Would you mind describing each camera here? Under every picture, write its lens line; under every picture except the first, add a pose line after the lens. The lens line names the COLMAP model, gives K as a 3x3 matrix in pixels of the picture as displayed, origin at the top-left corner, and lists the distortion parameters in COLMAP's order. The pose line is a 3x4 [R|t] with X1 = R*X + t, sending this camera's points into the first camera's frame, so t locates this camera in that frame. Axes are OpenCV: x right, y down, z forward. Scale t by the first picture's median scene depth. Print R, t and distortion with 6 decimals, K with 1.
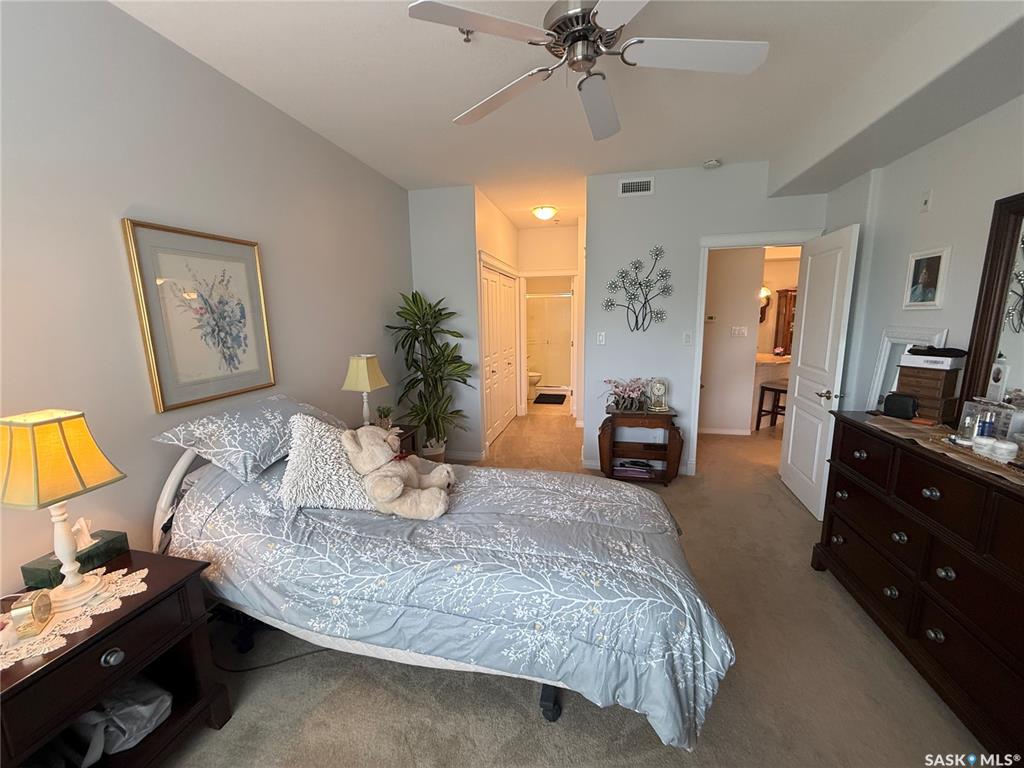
lens RADIAL K [[408.0, 0, 510.8], [0, 408.0, 387.7], [0, 0, 1]] dist [-0.000314, -0.000120]
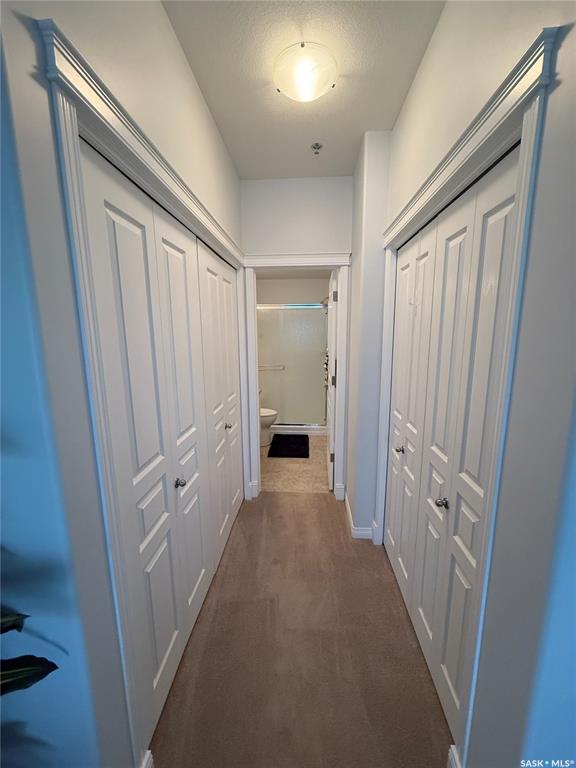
lens RADIAL K [[306.0, 0, 288.5], [0, 306.0, 382.6], [0, 0, 1]] dist [-0.000314, -0.000120]
pose [[0.988065, -0.017676, 0.153018, 0.013188], [0.018736, 0.999809, -0.005485, -0.100453], [-0.152892, 0.008286, 0.988208, 0.541235]]
